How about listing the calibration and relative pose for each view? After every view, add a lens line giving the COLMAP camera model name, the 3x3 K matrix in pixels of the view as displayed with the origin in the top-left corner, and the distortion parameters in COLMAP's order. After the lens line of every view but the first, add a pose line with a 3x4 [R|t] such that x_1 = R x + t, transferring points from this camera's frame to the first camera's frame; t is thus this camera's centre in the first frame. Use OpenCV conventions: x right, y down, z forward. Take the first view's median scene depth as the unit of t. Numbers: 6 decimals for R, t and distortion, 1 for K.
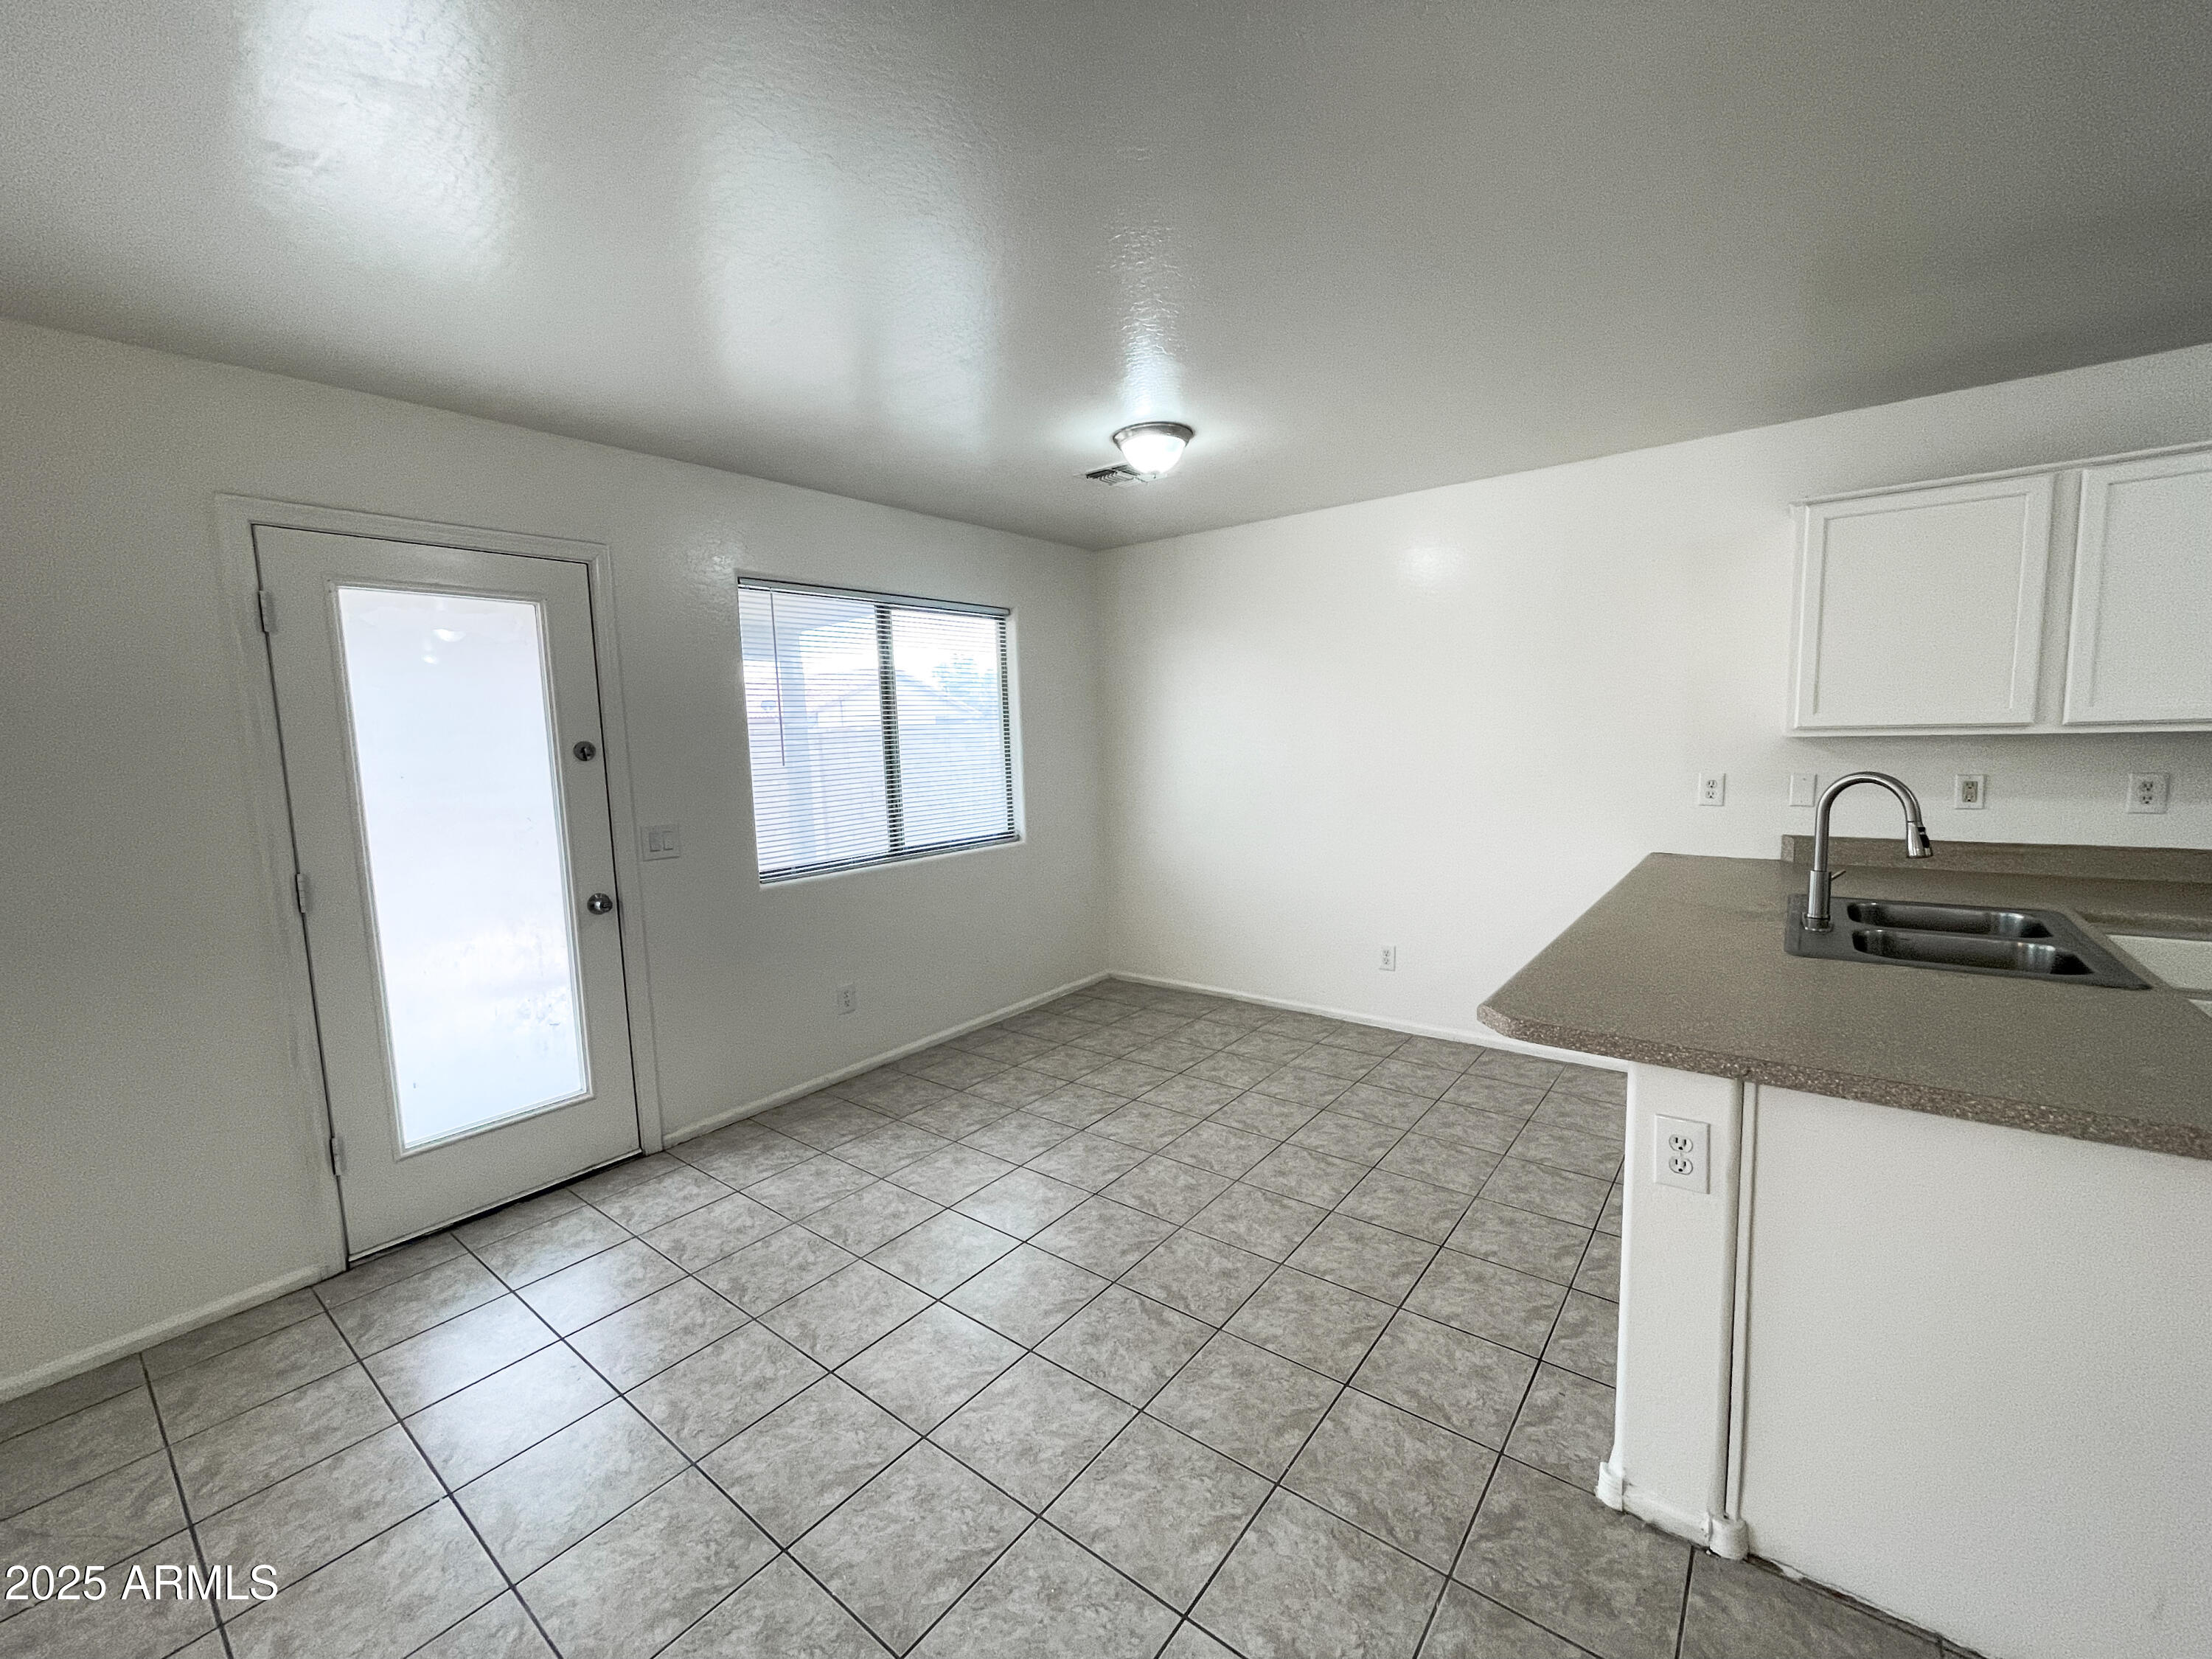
lens RADIAL K [[891.9, 0, 1106.0], [0, 891.9, 829.5], [0, 0, 1]] dist [-0.011024, -0.000224]
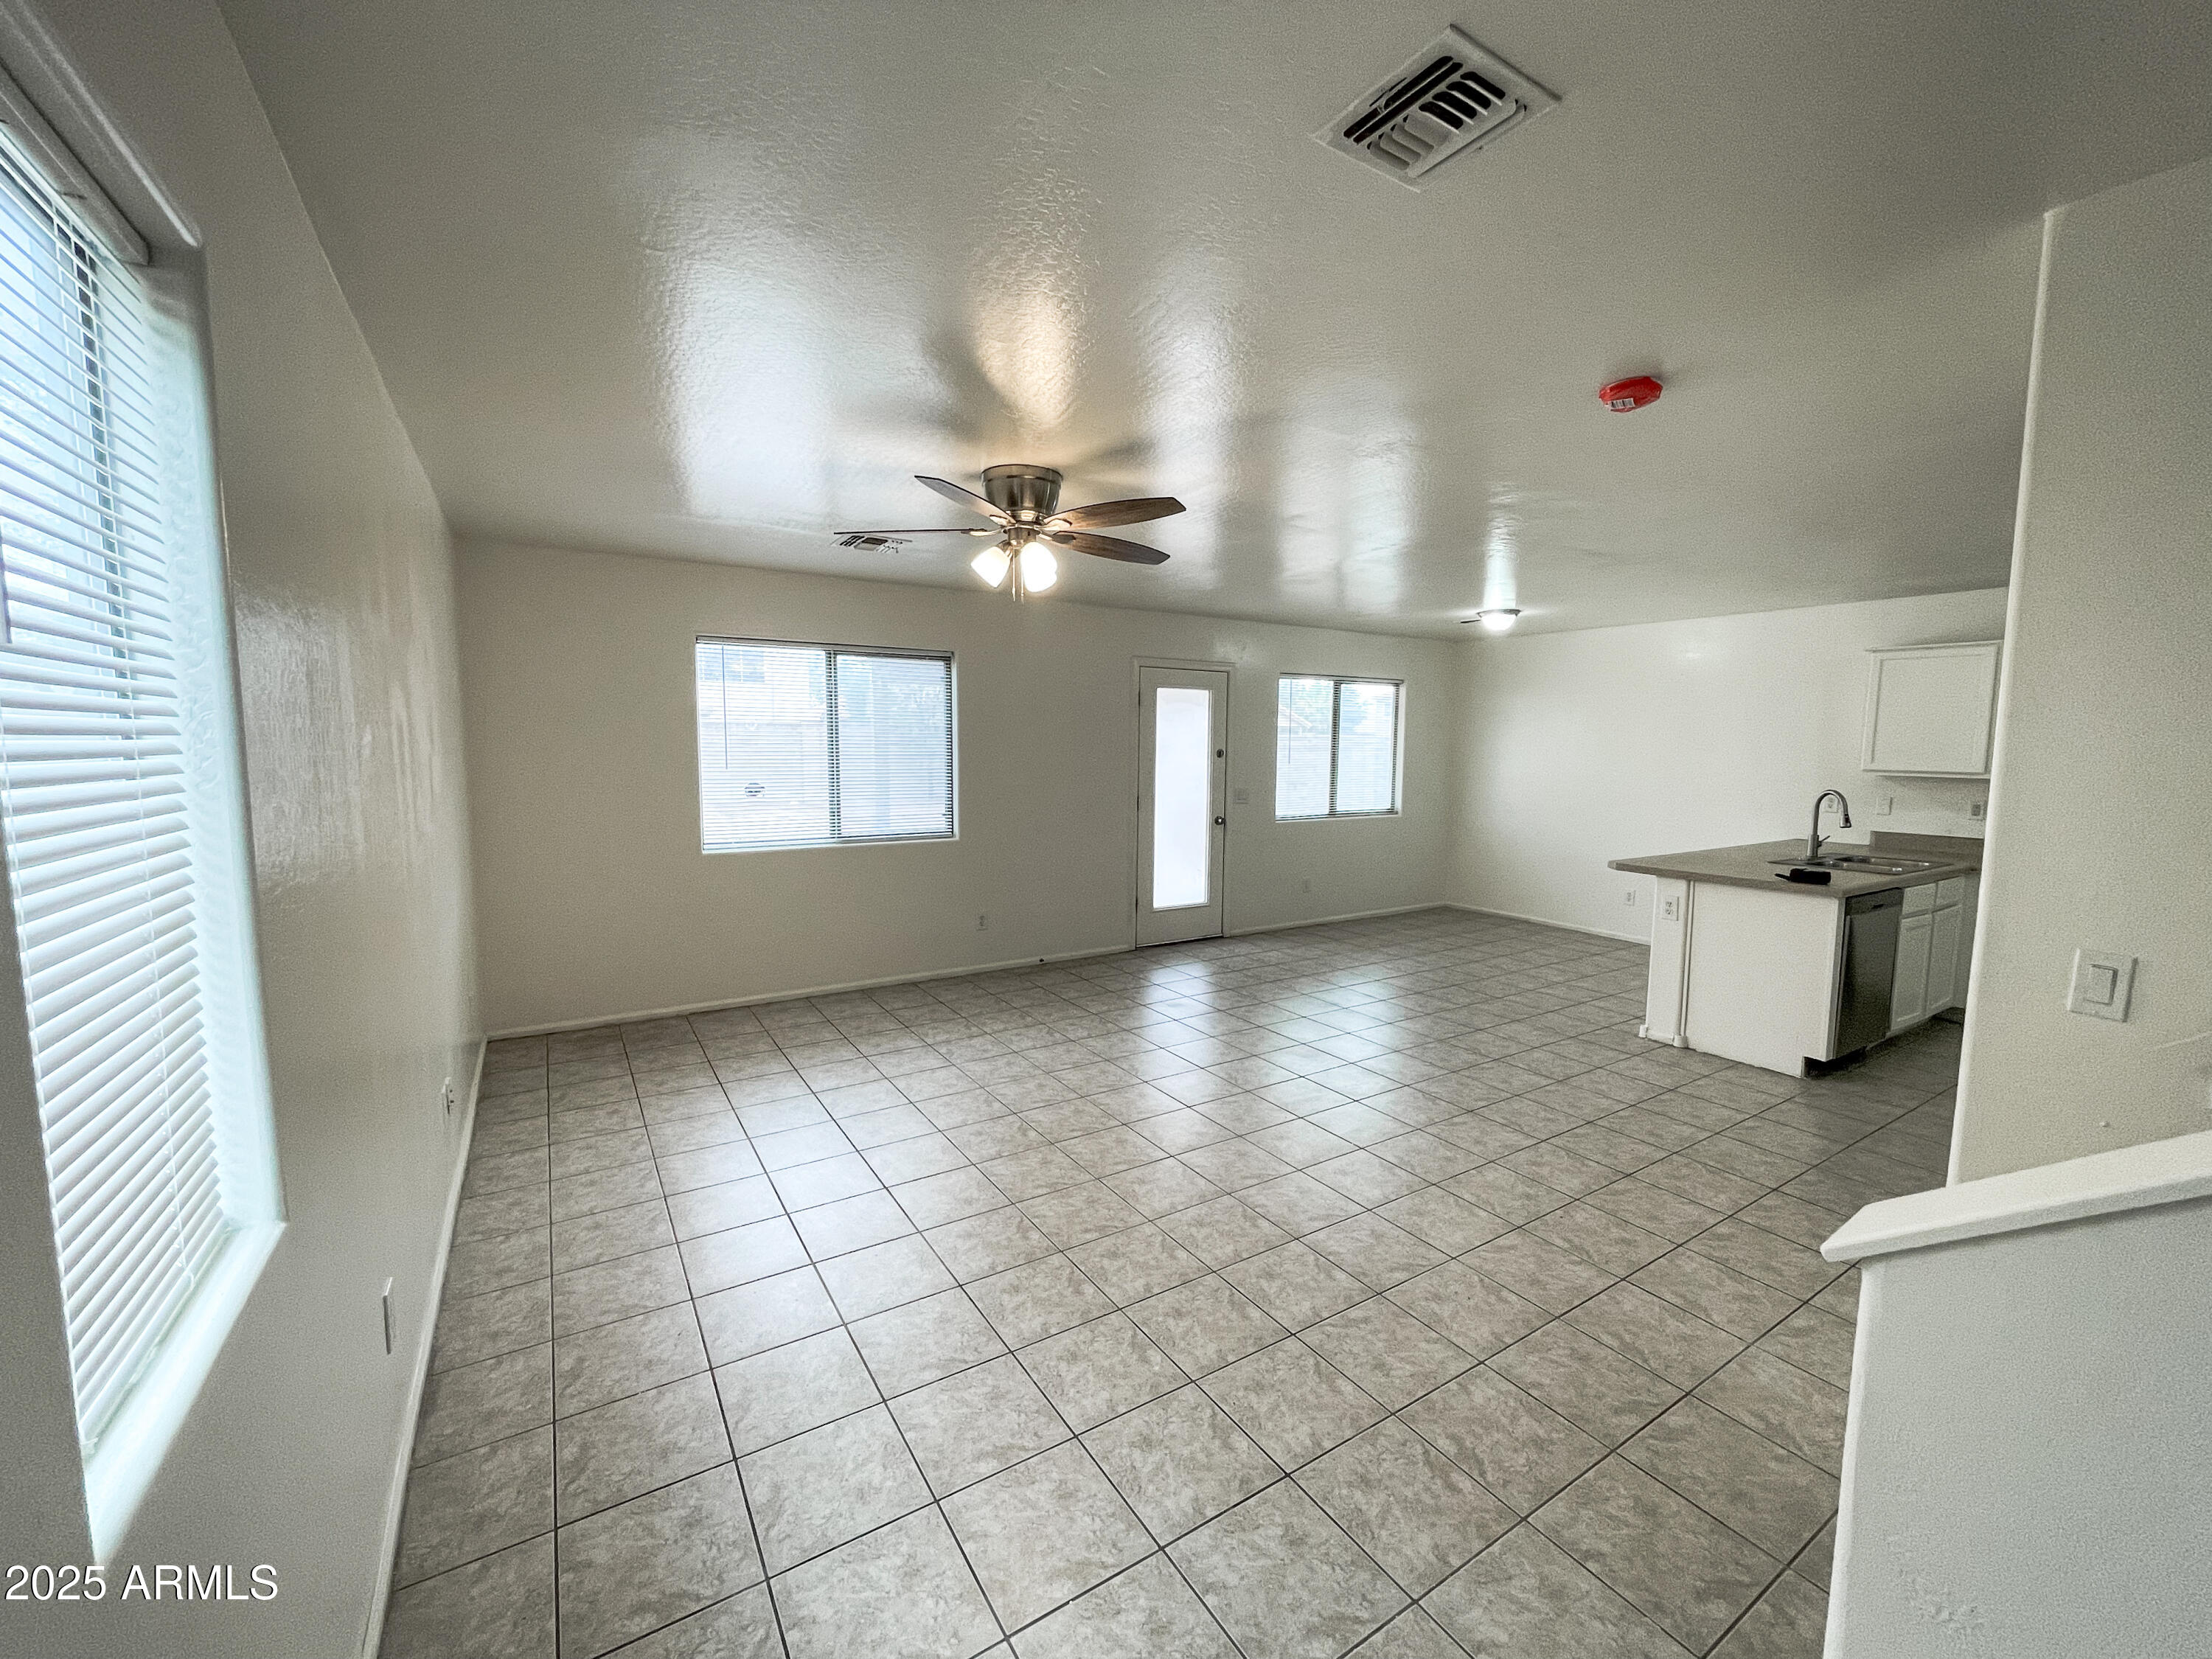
lens RADIAL K [[891.9, 0, 1106.0], [0, 891.9, 829.5], [0, 0, 1]] dist [-0.011024, -0.000224]
pose [[0.939614, 0.071921, -0.334594, -0.073848], [-0.074581, 0.997203, 0.004909, 0.111284], [0.334011, 0.020341, 0.942350, -1.188400]]
